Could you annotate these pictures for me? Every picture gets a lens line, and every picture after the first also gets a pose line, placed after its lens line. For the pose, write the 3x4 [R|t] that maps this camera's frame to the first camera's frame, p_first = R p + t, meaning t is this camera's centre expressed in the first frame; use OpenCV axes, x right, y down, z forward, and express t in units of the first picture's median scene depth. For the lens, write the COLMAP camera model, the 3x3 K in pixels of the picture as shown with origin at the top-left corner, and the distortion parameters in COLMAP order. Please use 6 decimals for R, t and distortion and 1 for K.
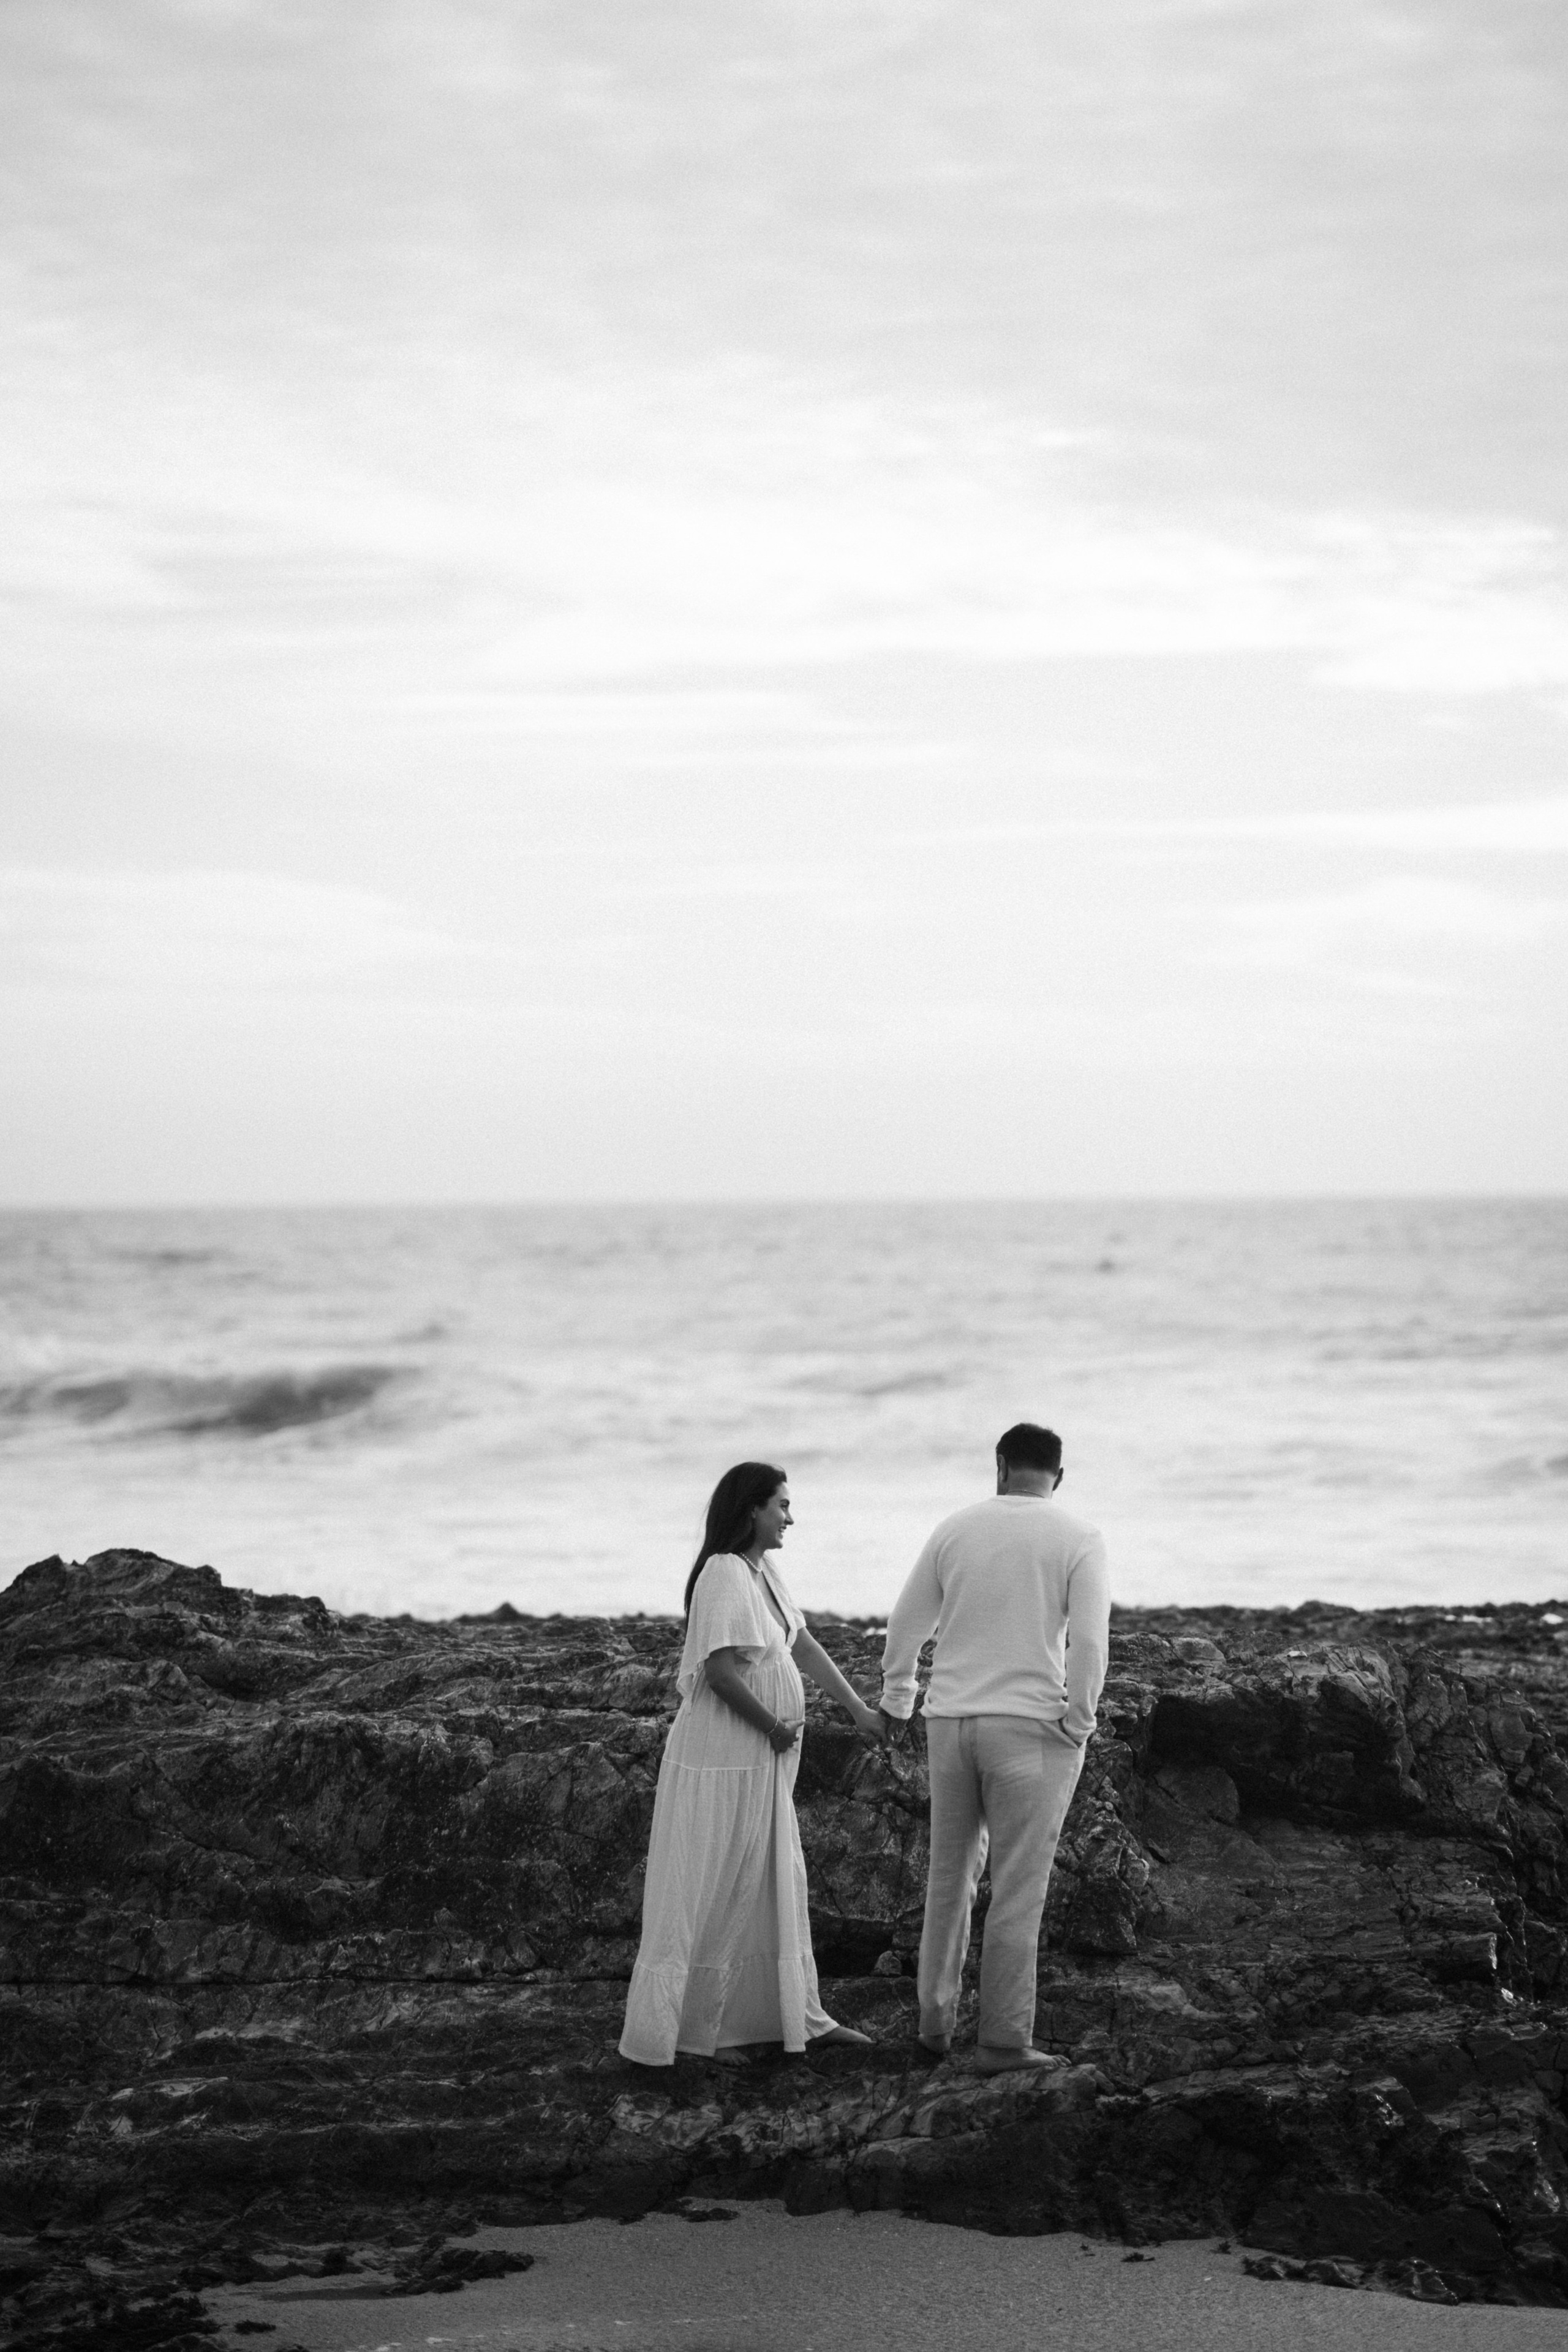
lens RADIAL K [[5742.9, 0, 784.0], [0, 5742.9, 1176.0], [0, 0, 1]] dist [0.174434, -0.194531]
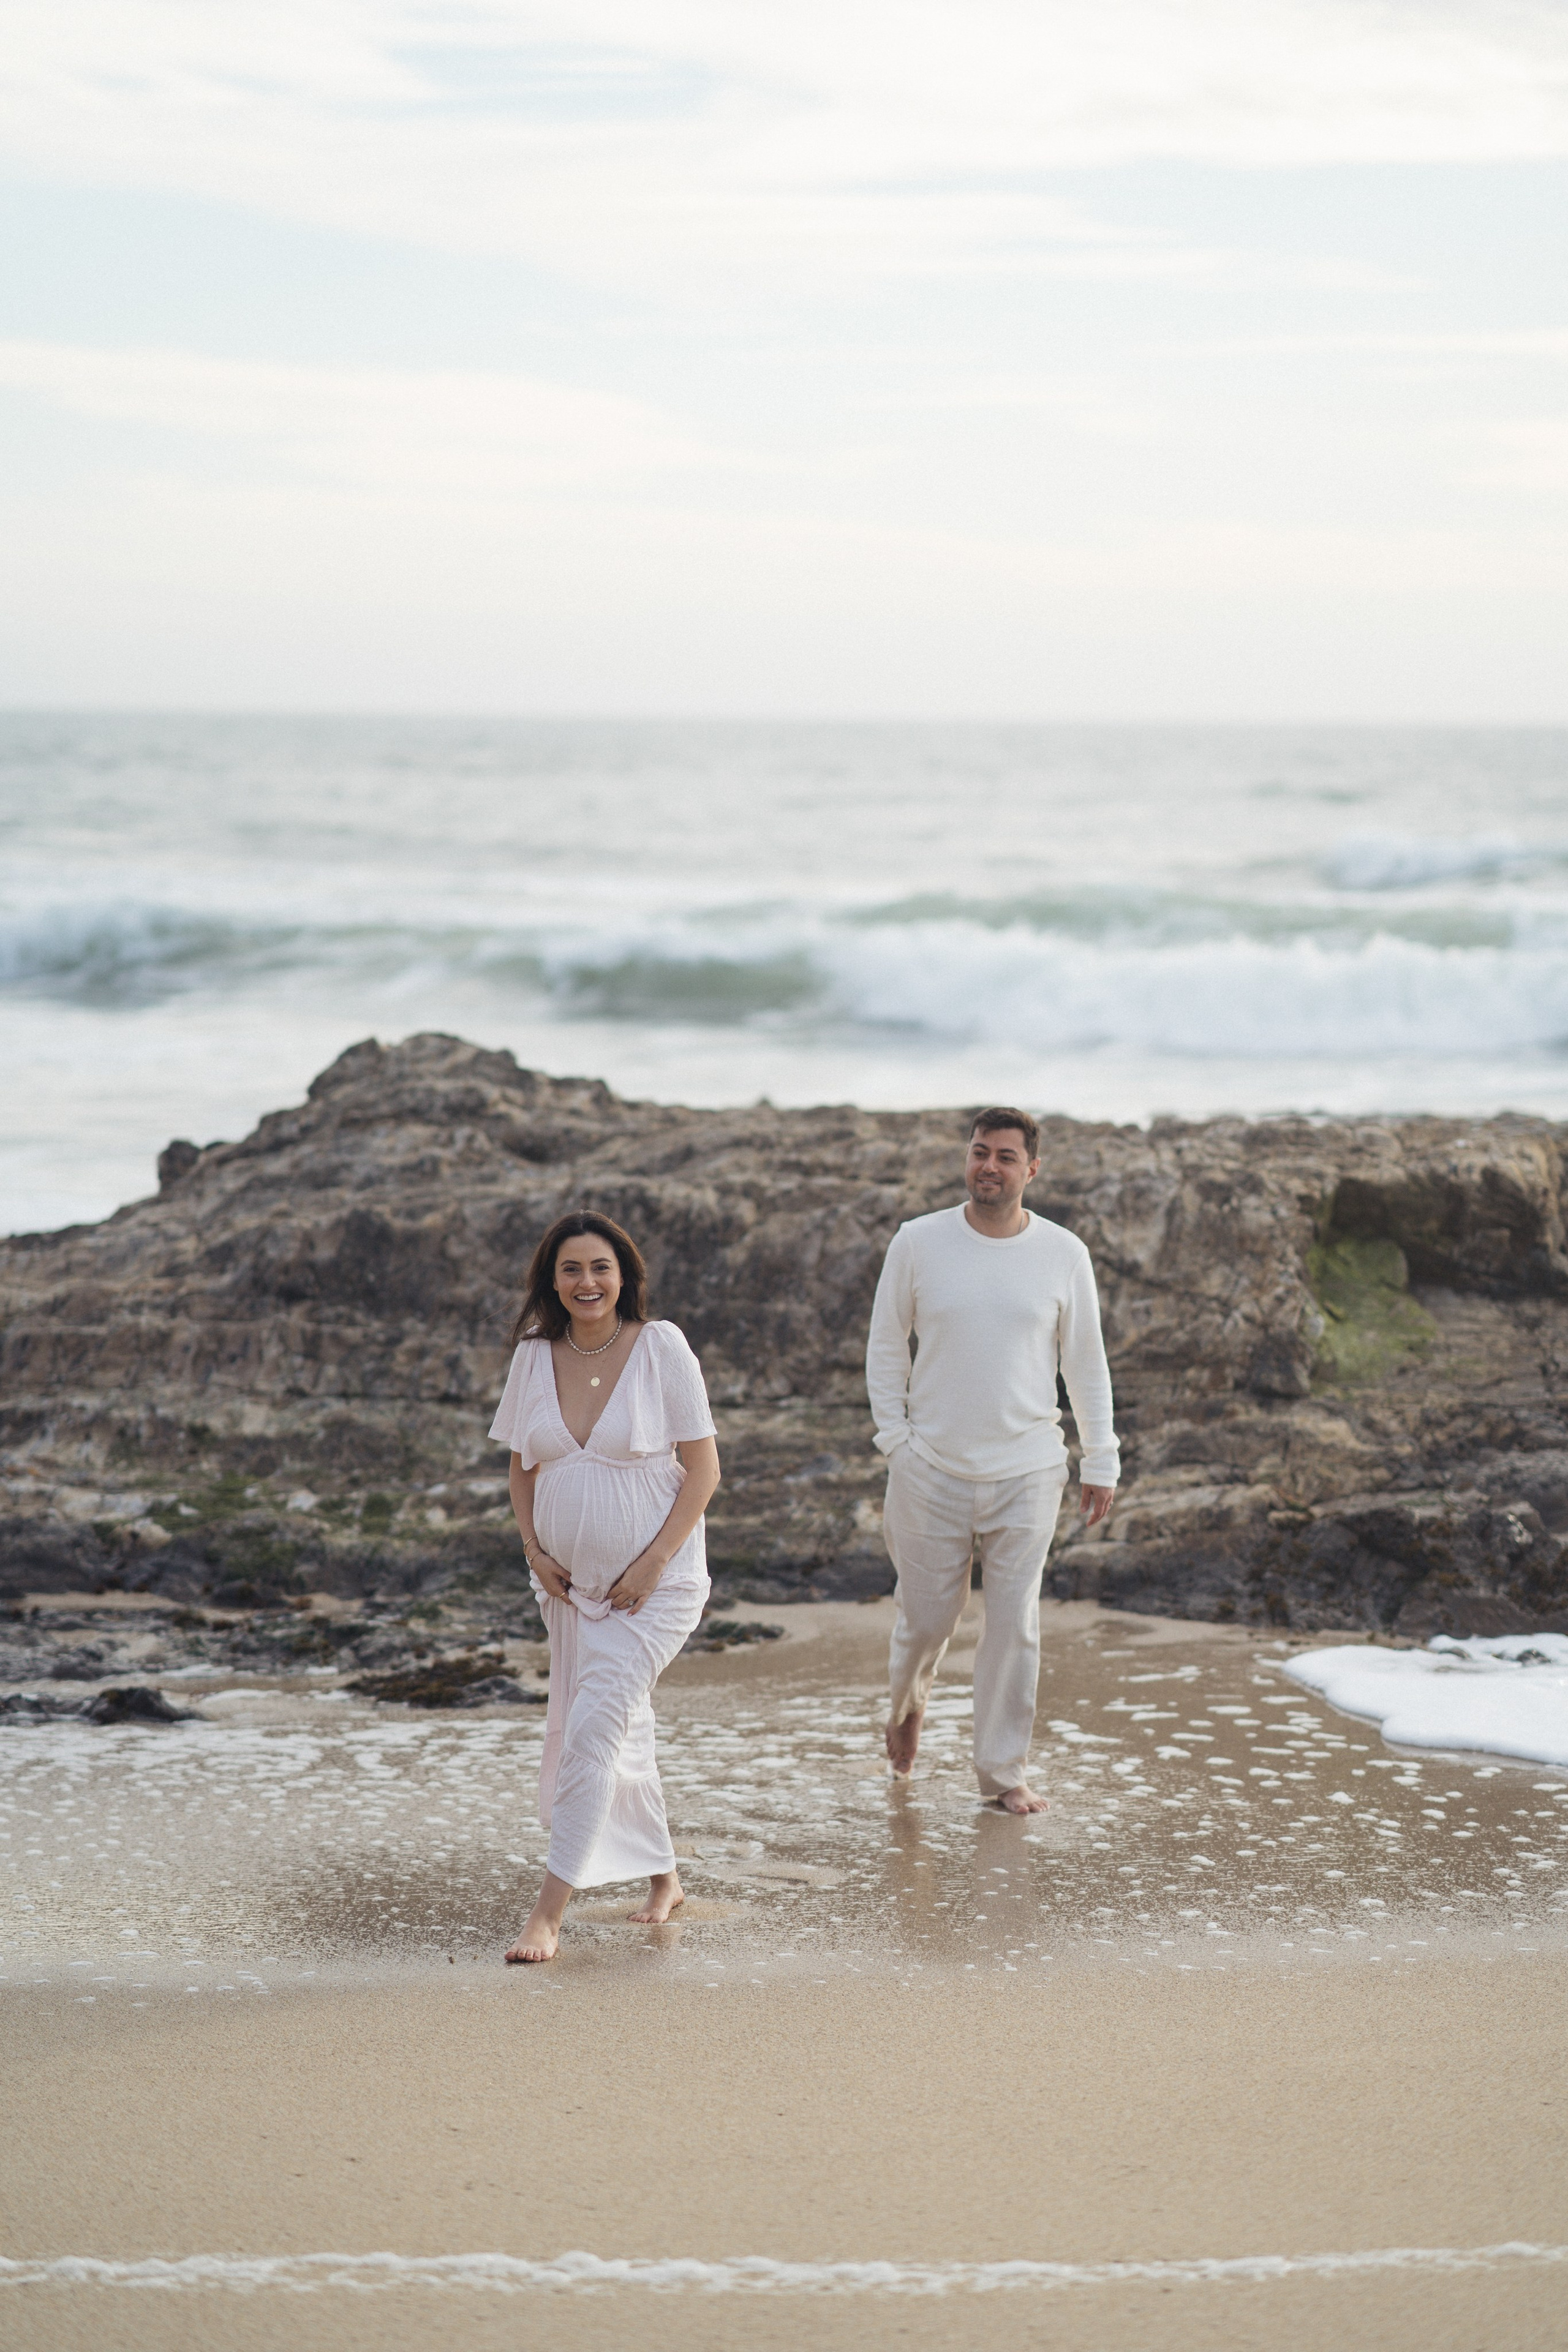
lens RADIAL K [[5742.9, 0, 784.0], [0, 5742.9, 1176.0], [0, 0, 1]] dist [0.174434, -0.194531]
pose [[0.998802, 0.023250, -0.043049, 0.004361], [-0.019563, 0.996260, 0.084166, -0.003911], [0.044845, -0.083223, 0.995521, -0.145156]]
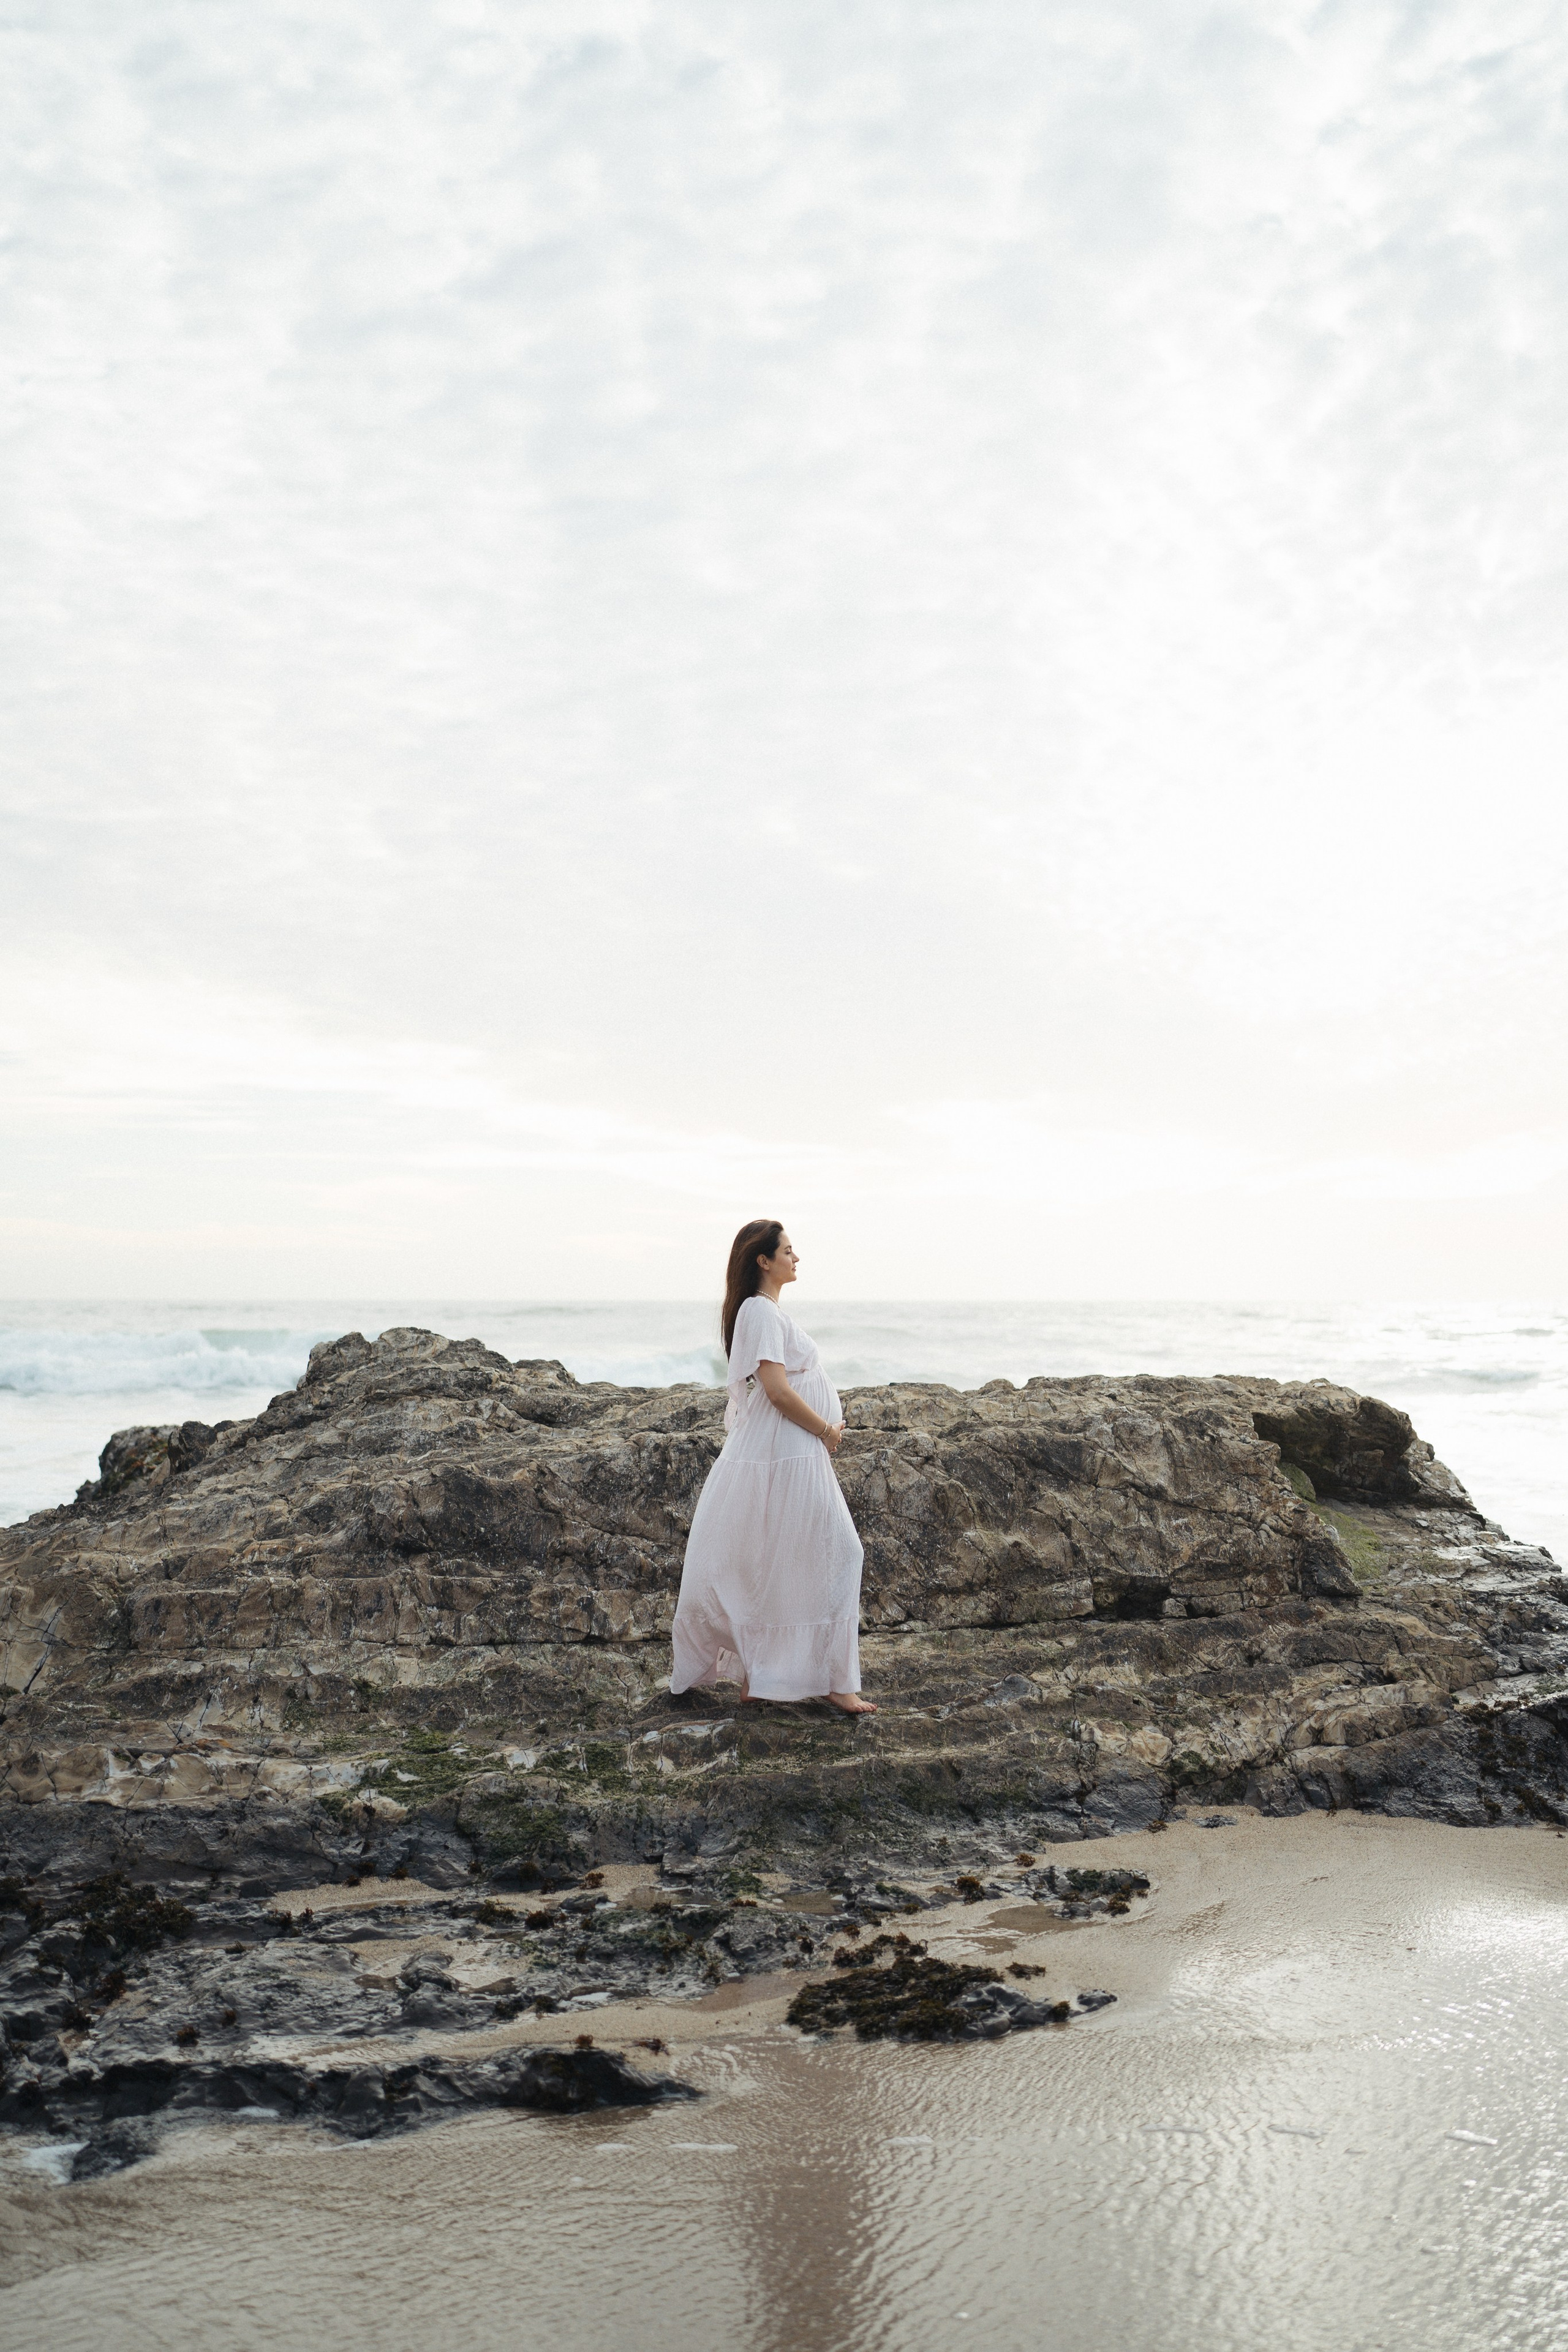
lens RADIAL K [[2257.2, 0, 784.0], [0, 2257.2, 1176.0], [0, 0, 1]] dist [-0.031171, 0.020680]
pose [[0.957147, 0.025196, 0.288505, -0.213563], [-0.009417, 0.998389, -0.055950, 0.066712], [-0.289450, 0.050835, 0.955842, 0.520674]]
